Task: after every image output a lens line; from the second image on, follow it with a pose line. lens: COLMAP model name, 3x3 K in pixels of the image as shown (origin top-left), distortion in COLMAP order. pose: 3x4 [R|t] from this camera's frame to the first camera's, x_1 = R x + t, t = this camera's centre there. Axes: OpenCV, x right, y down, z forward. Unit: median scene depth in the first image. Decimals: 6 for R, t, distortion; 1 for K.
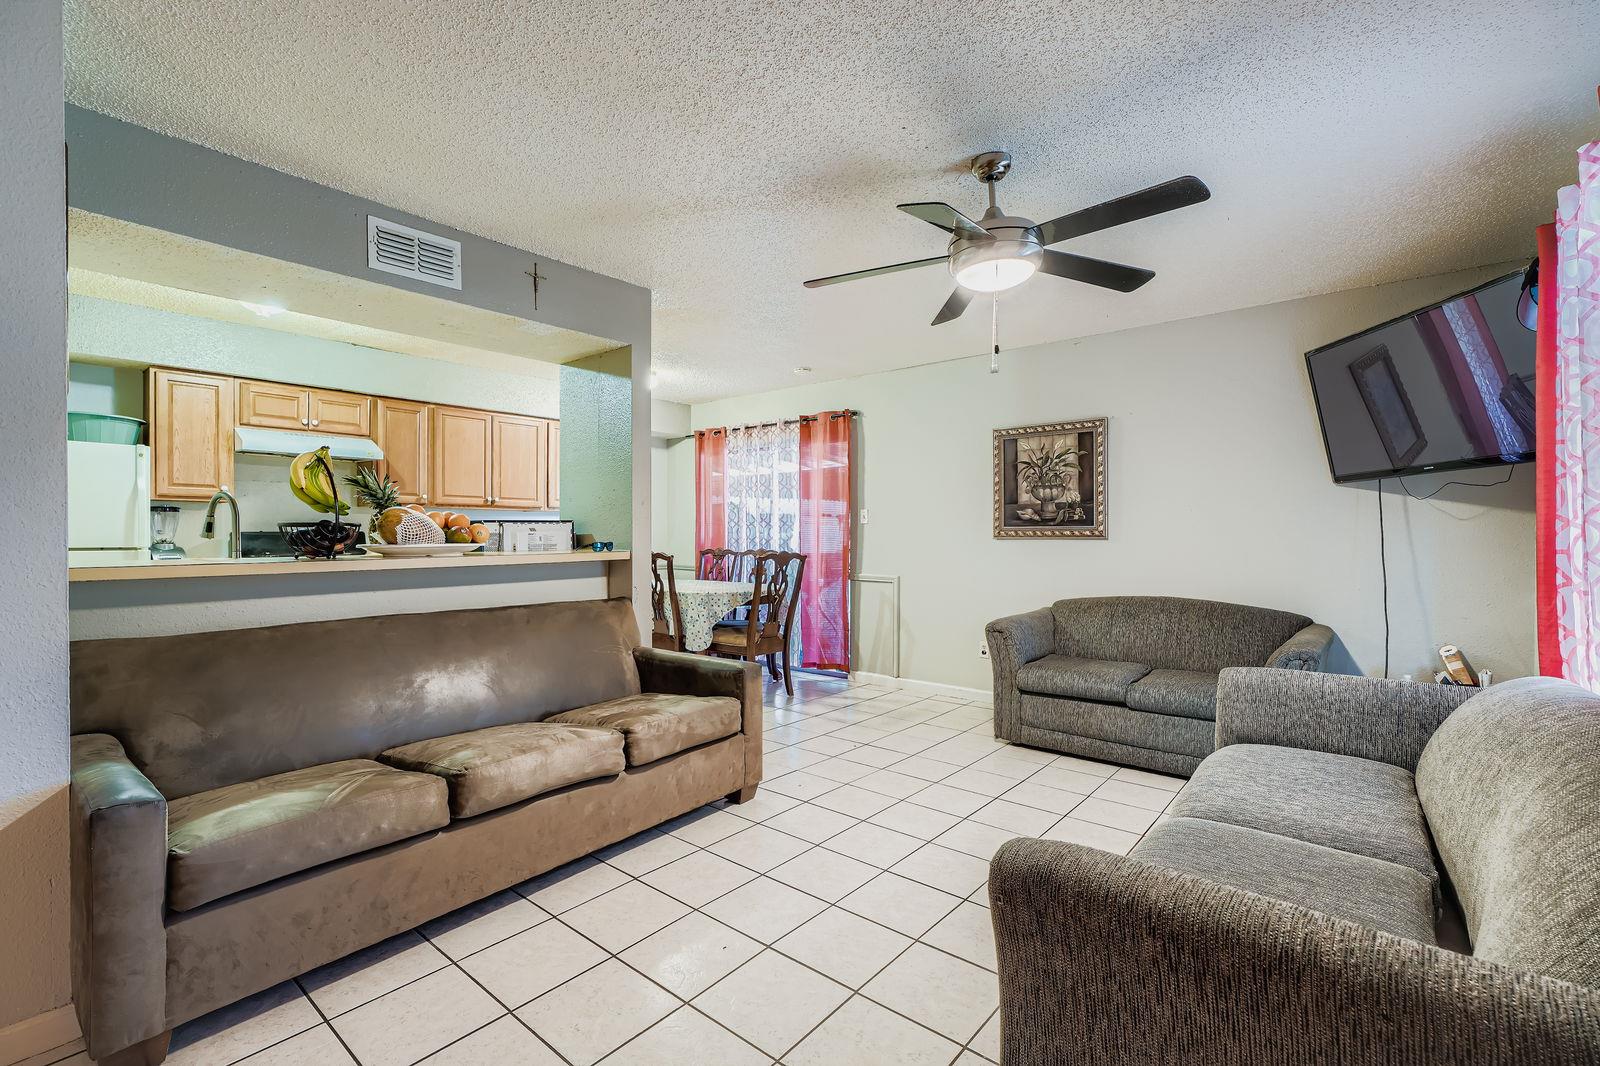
lens RADIAL K [[727.7, 0, 786.1], [0, 727.7, 531.8], [0, 0, 1]] dist [-0.002983, 0.001046]
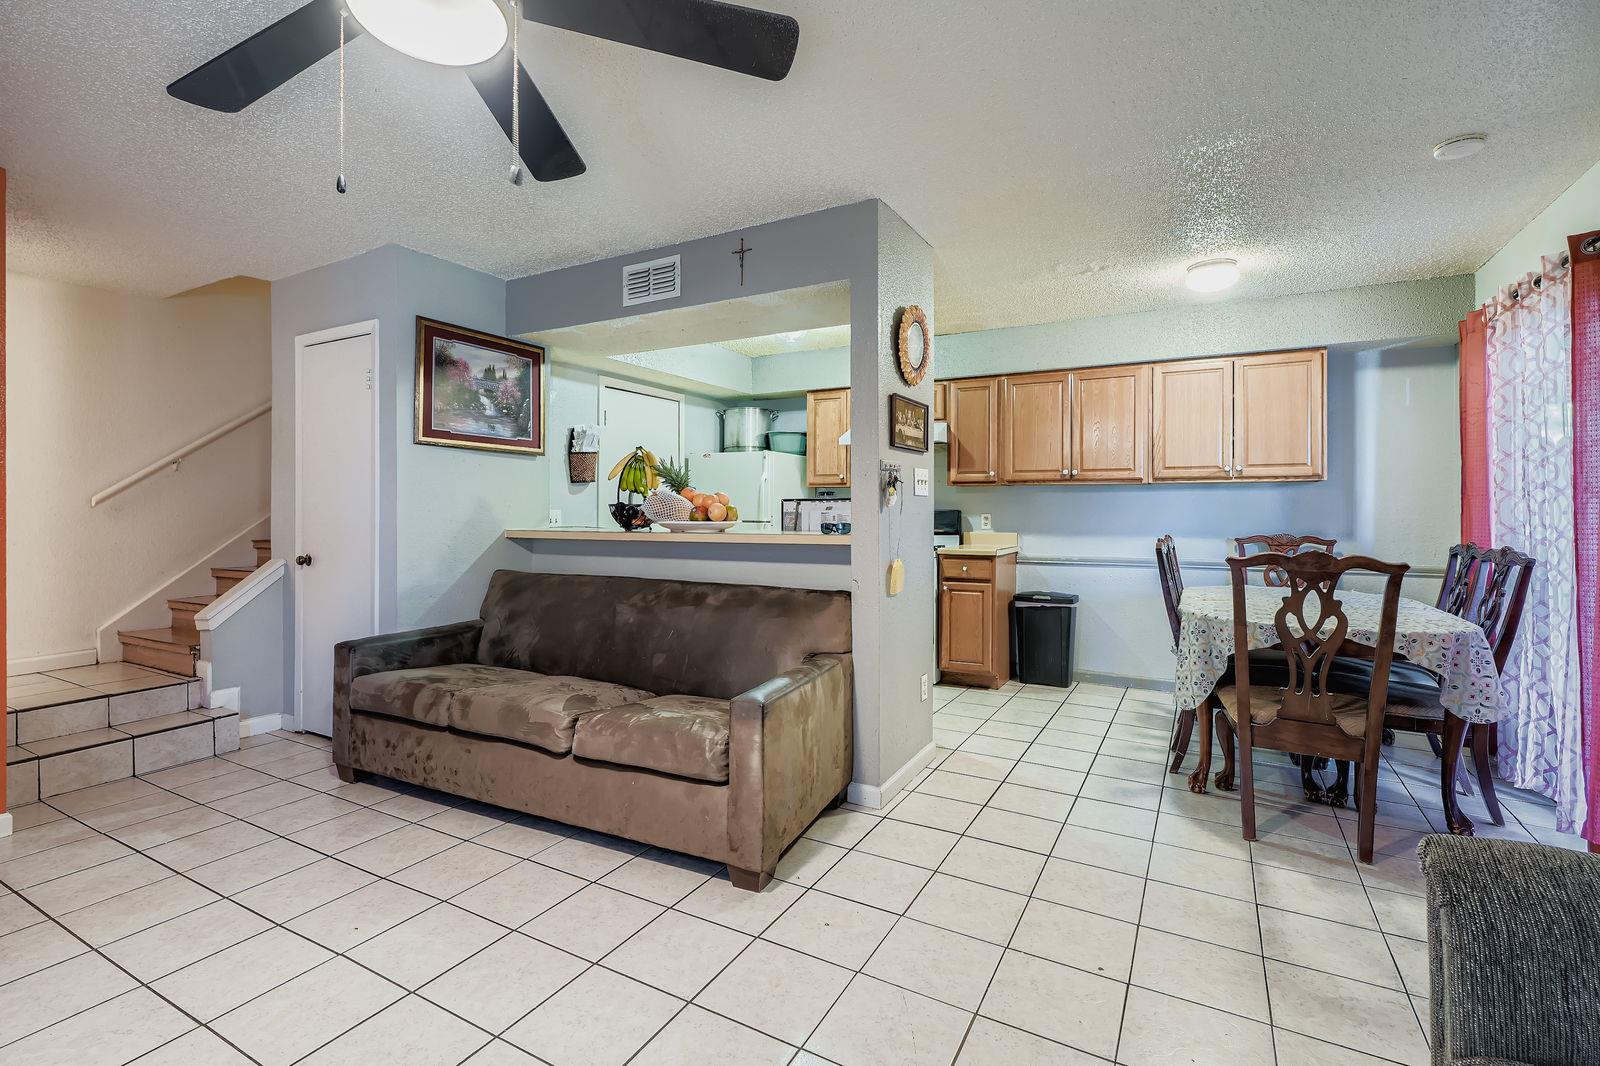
lens RADIAL K [[727.7, 0, 792.5], [0, 727.7, 508.2], [0, 0, 1]] dist [-0.002983, 0.001046]
pose [[0.189159, -0.001627, -0.981945, 0.630307], [0.000101, 0.999999, -0.001637, -0.002146], [0.981946, 0.000210, 0.189159, 0.876824]]
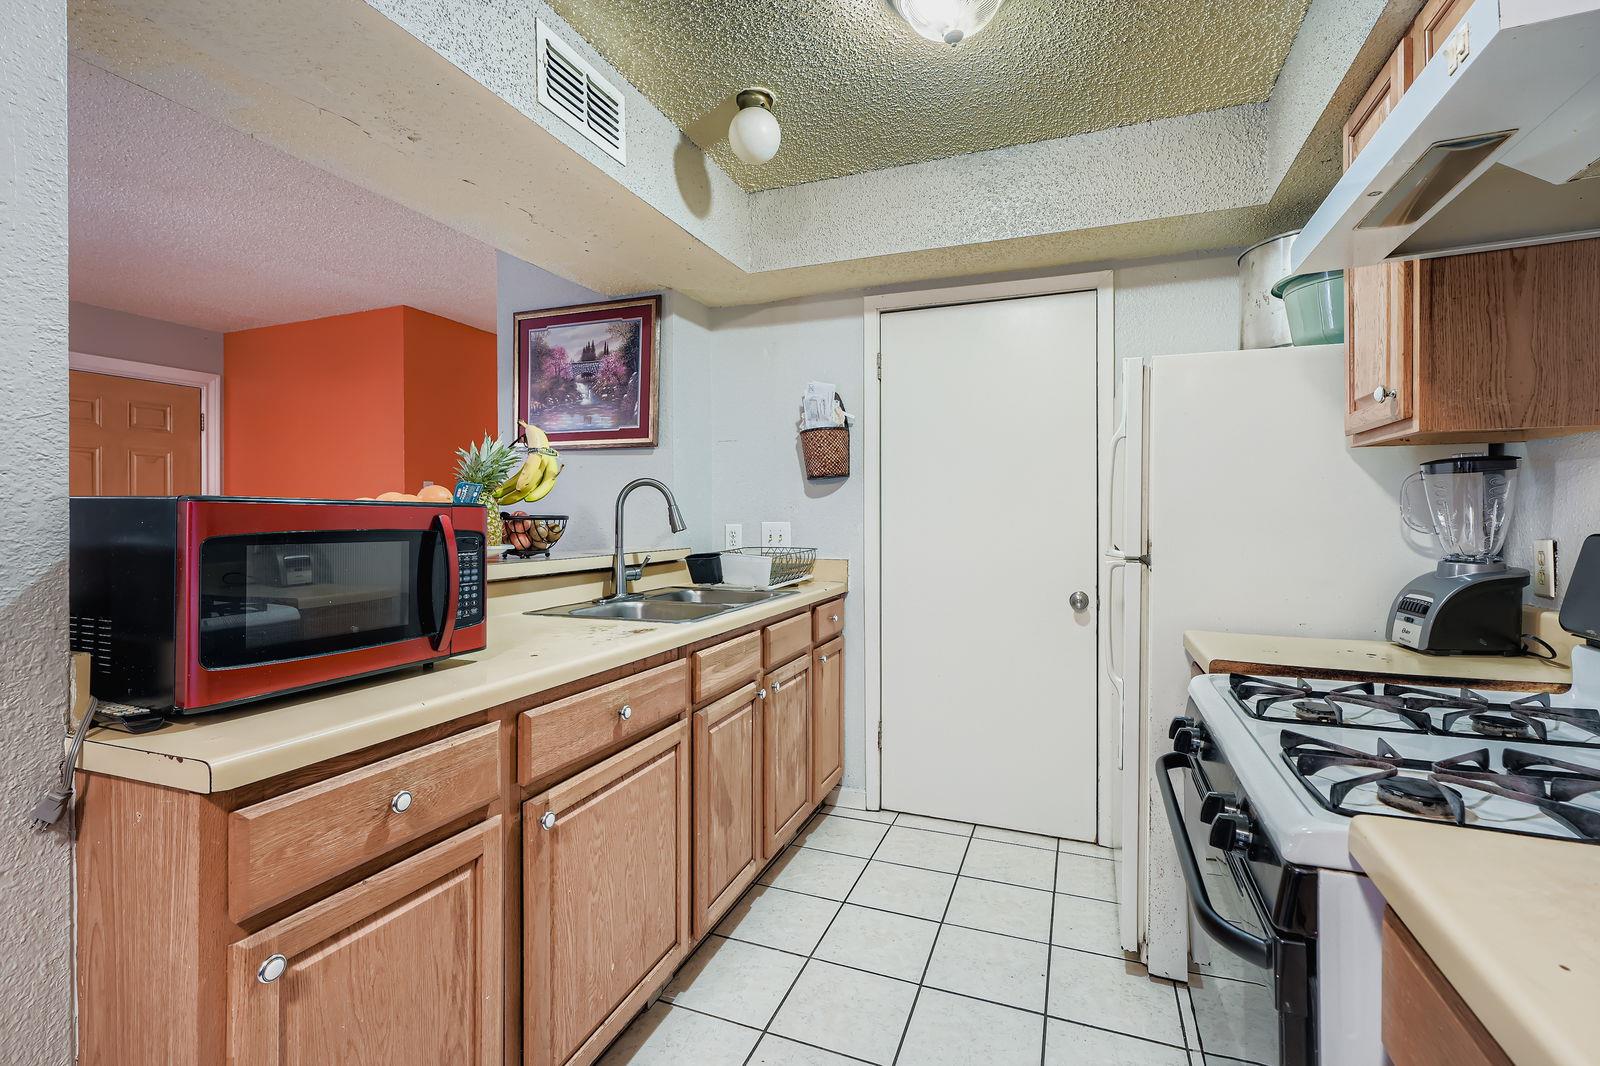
lens RADIAL K [[727.7, 0, 792.0], [0, 727.7, 512.5], [0, 0, 1]] dist [-0.002983, 0.001046]
pose [[-0.946489, 0.001286, -0.322732, -0.556652], [0.002569, 0.999990, -0.003551, -0.009482], [0.322725, -0.004190, -0.946484, 1.599432]]
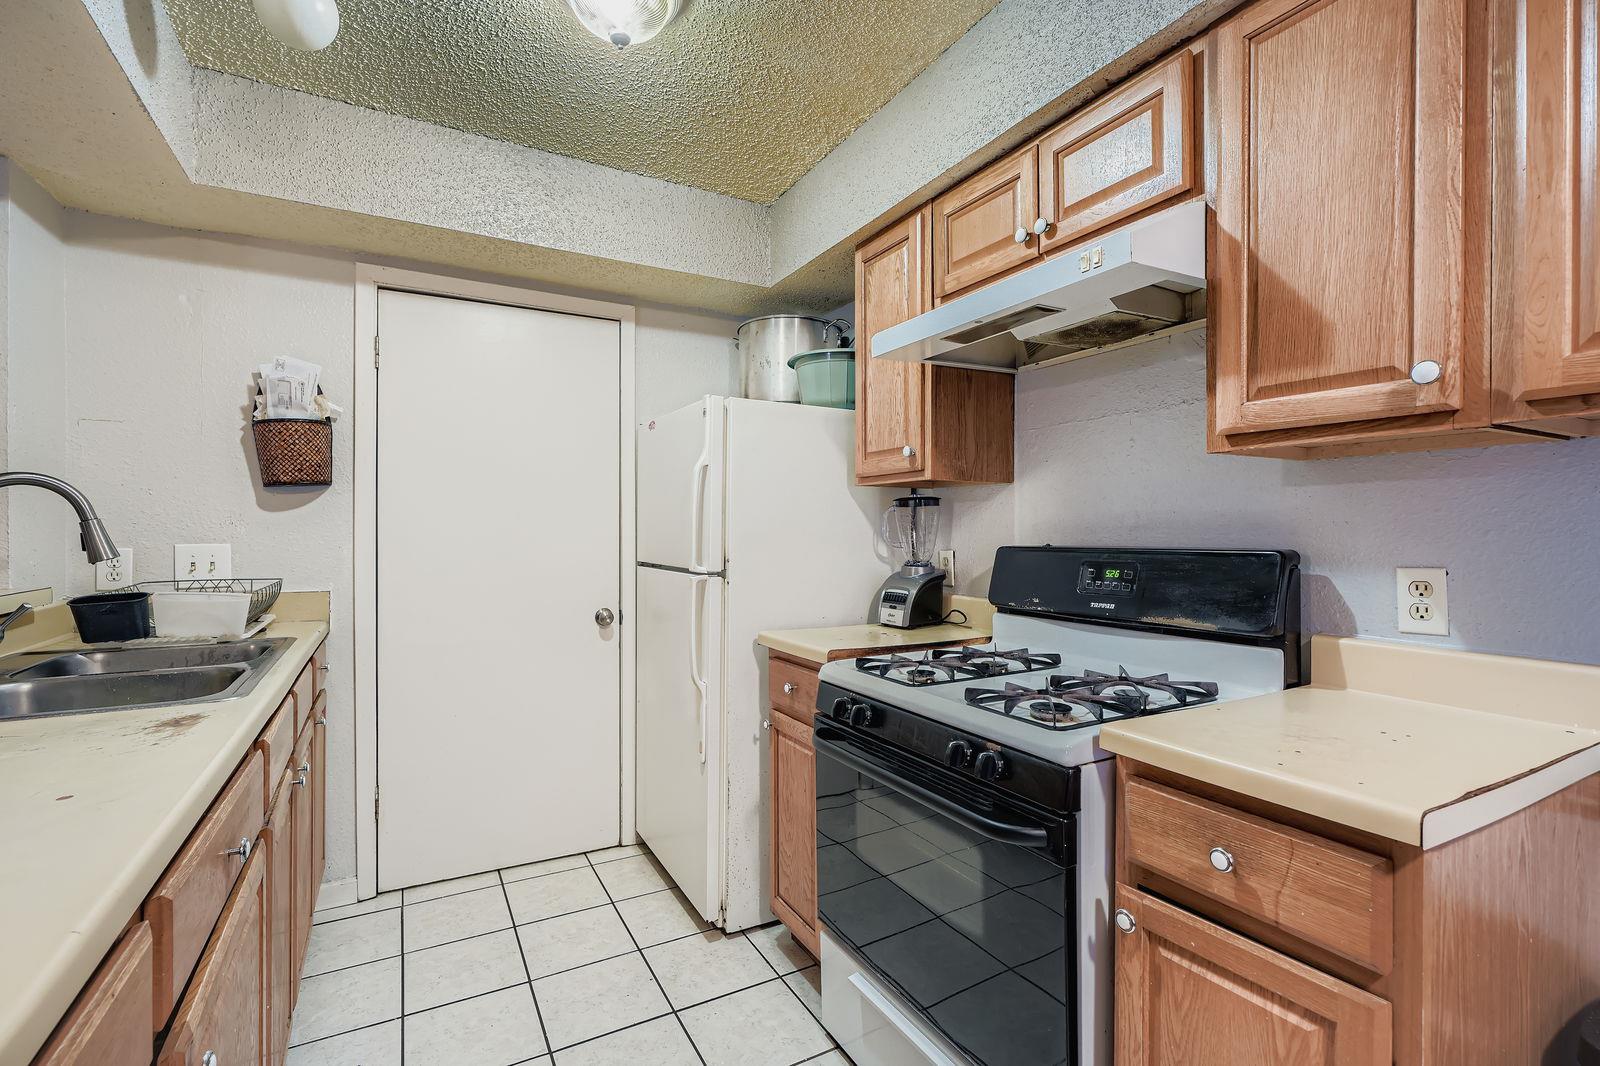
lens RADIAL K [[727.7, 0, 791.8], [0, 727.7, 529.9], [0, 0, 1]] dist [-0.002983, 0.001046]
pose [[-0.355042, -0.003164, -0.934845, -0.410467], [0.000236, 0.999994, -0.003474, -0.011062], [0.934850, -0.001454, -0.355039, 1.435180]]
